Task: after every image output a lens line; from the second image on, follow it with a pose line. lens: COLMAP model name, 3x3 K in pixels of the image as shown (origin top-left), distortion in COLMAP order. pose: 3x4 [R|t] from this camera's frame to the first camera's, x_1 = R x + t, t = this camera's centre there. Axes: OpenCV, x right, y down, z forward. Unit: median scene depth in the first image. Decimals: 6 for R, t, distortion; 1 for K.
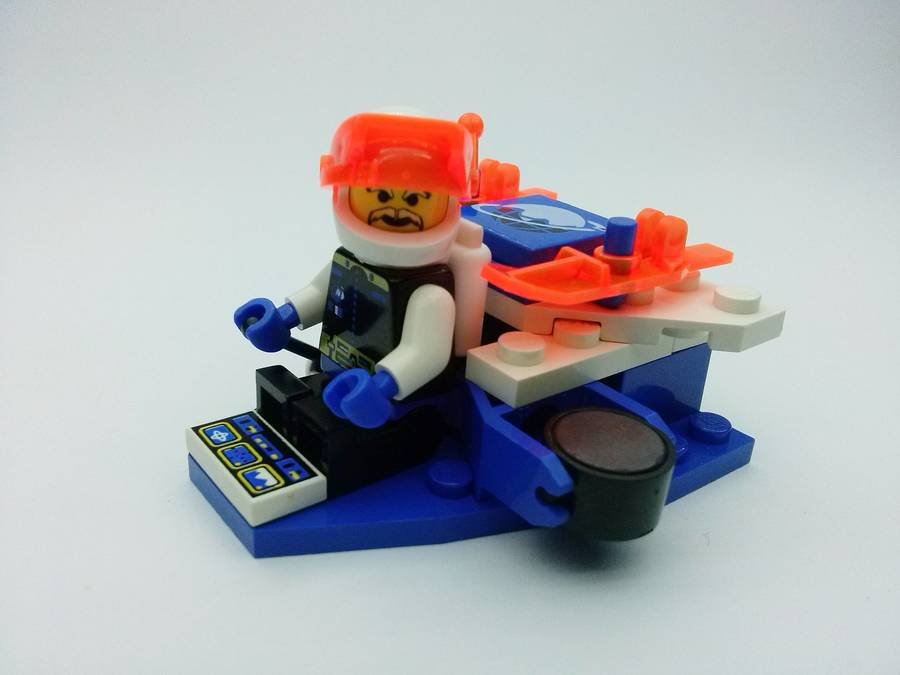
lens RADIAL K [[804.8, 0, 444.9], [0, 804.8, 354.7], [0, 0, 1]] dist [0.073139, -0.247460]
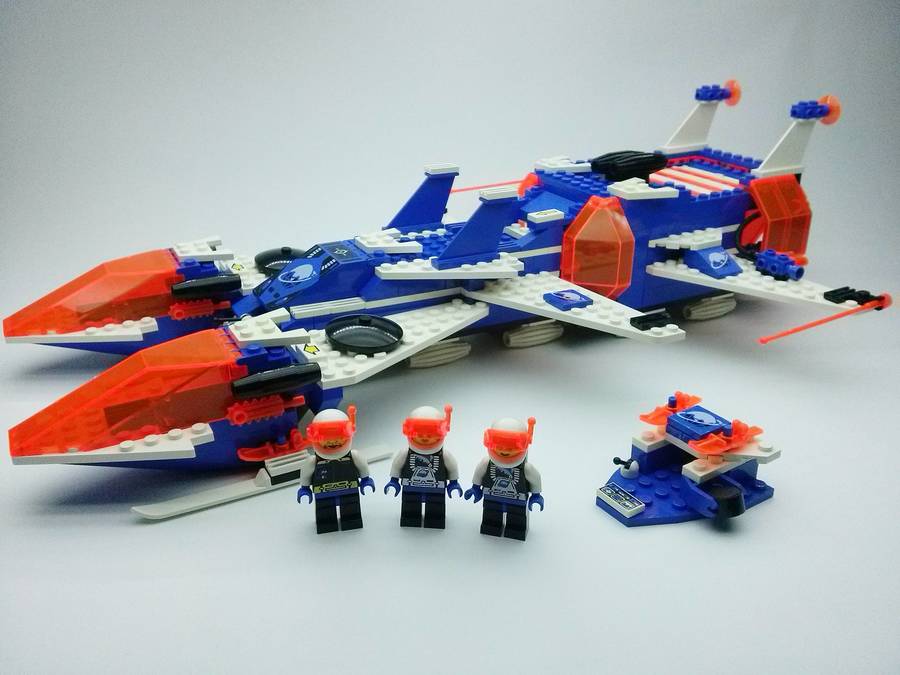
lens RADIAL K [[798.0, 0, 444.9], [0, 798.0, 345.3], [0, 0, 1]] dist [0.117258, -0.386520]
pose [[0.994366, -0.029251, -0.101886, -0.586192], [0.027887, 0.999502, -0.014791, -0.473180], [0.102268, 0.011866, 0.994686, -2.387668]]
